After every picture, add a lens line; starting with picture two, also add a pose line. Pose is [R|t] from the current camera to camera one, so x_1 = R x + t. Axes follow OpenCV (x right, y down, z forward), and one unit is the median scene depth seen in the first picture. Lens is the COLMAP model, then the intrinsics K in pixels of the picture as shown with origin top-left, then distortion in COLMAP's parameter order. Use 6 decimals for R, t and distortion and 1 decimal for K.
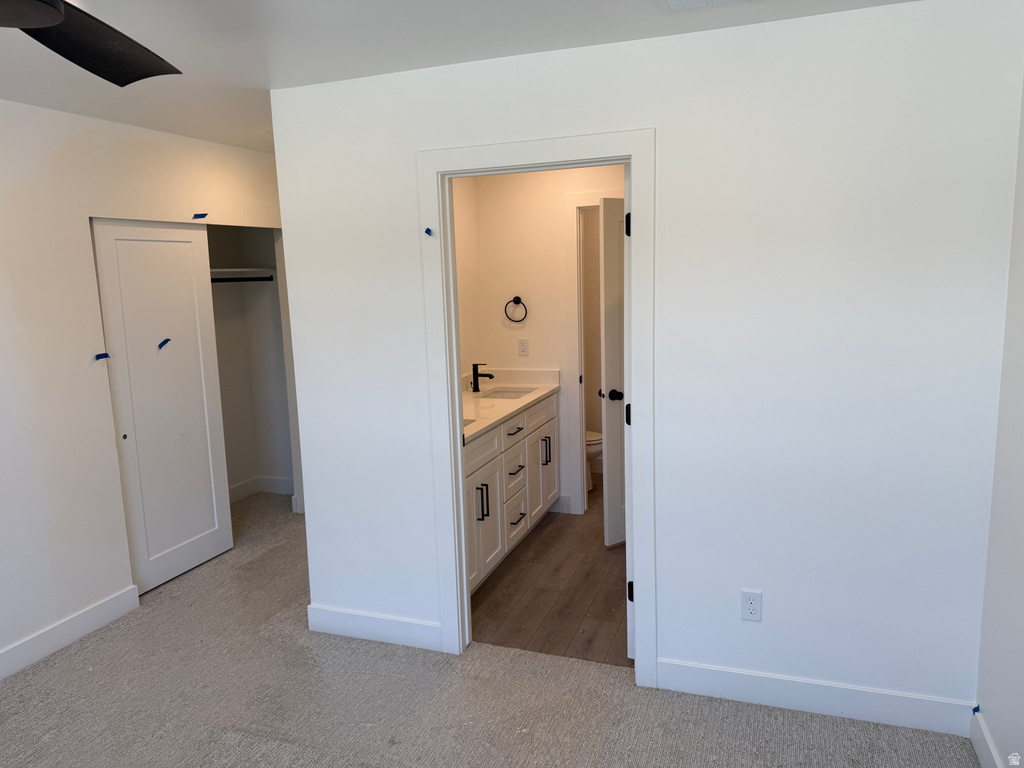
lens RADIAL K [[730.5, 0, 515.6], [0, 730.5, 380.9], [0, 0, 1]] dist [0.054258, -0.038753]
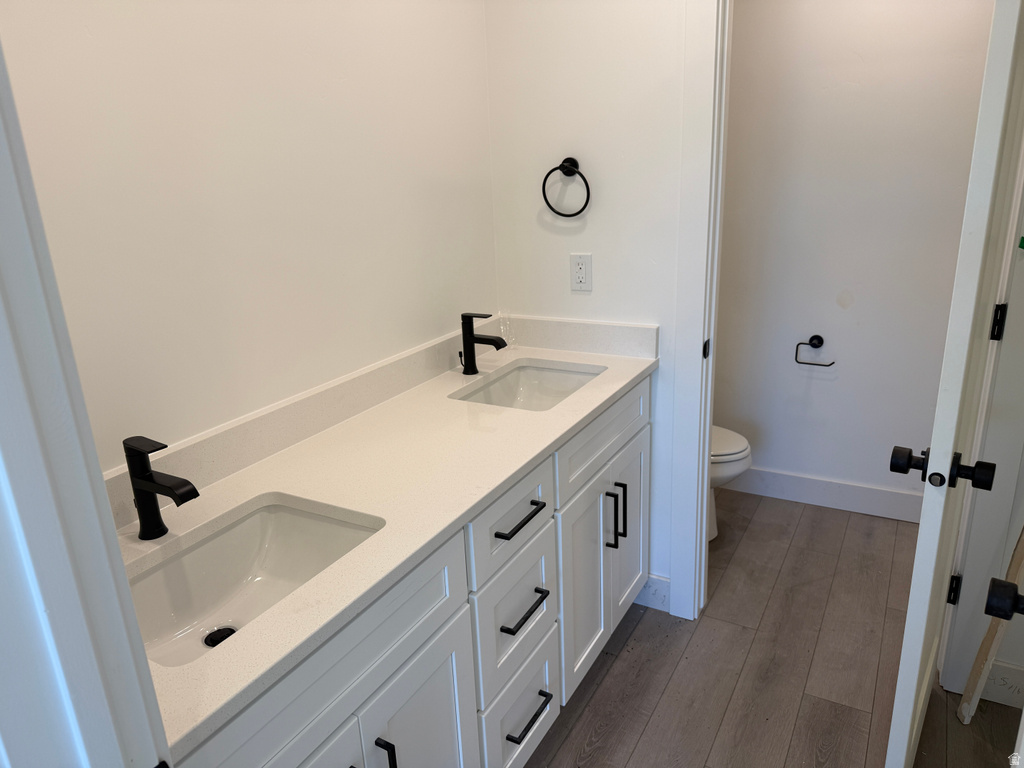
lens RADIAL K [[730.5, 0, 509.8], [0, 730.5, 376.8], [0, 0, 1]] dist [0.054258, -0.038753]
pose [[0.984646, 0.040709, -0.169749, 0.047716], [-0.011548, 0.985488, 0.169352, -0.059703], [0.174180, -0.164792, 0.970827, 0.538075]]
